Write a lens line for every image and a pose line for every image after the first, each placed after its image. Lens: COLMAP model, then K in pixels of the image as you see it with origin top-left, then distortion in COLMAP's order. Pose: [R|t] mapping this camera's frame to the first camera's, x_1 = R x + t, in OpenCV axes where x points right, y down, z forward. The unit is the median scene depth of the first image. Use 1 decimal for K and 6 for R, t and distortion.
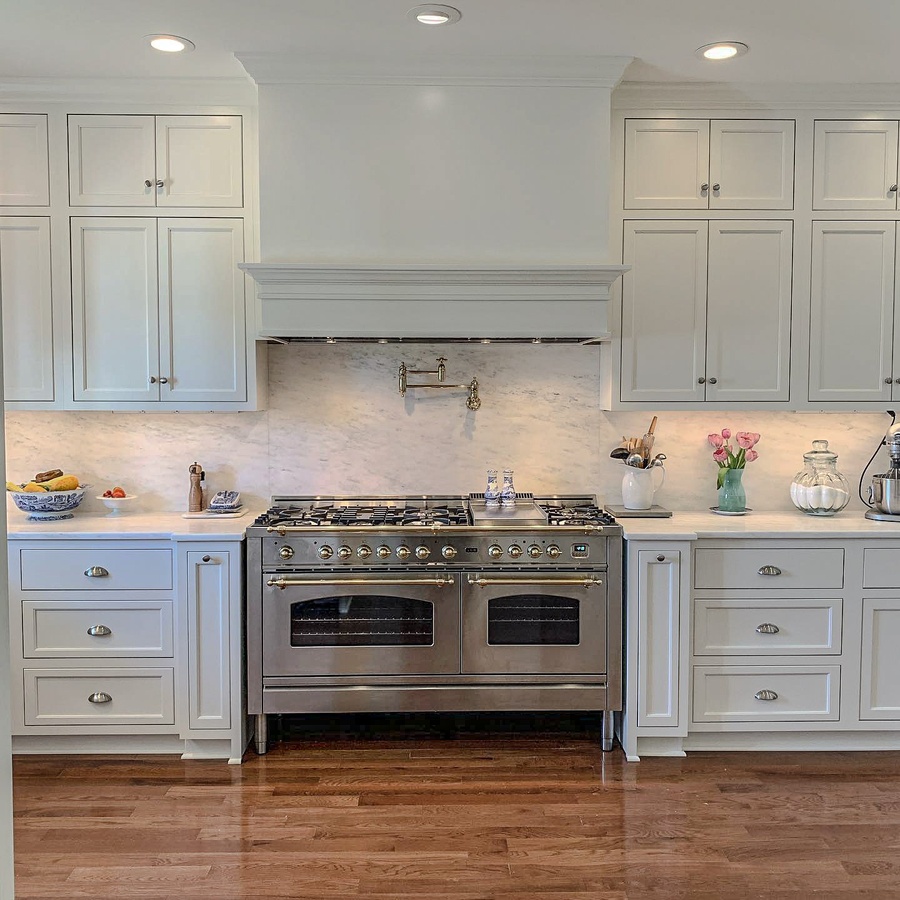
lens RADIAL K [[922.2, 0, 450.0], [0, 922.2, 450.0], [0, 0, 1]] dist [0.121820, -0.214375]
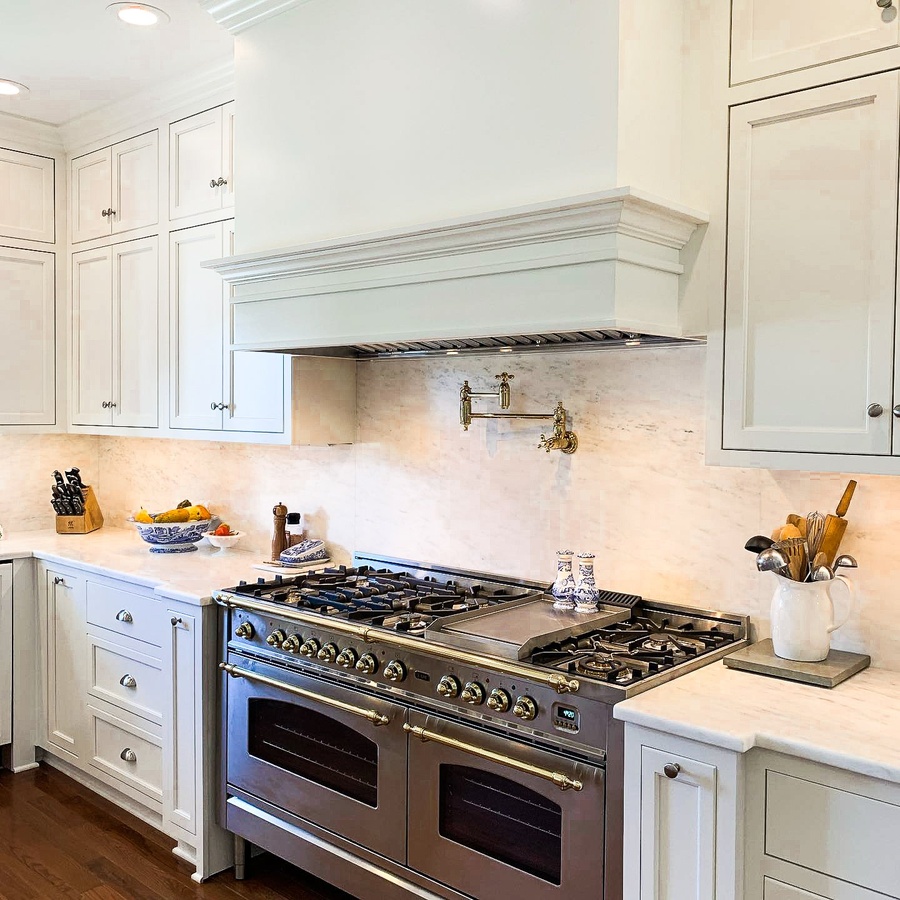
lens RADIAL K [[922.2, 0, 450.0], [0, 922.2, 450.0], [0, 0, 1]] dist [0.121820, -0.214375]
pose [[0.727110, 0.036608, -0.685544, 0.419648], [-0.049069, 0.998795, 0.001292, -0.043449], [0.684765, 0.032700, 0.728030, 0.486277]]
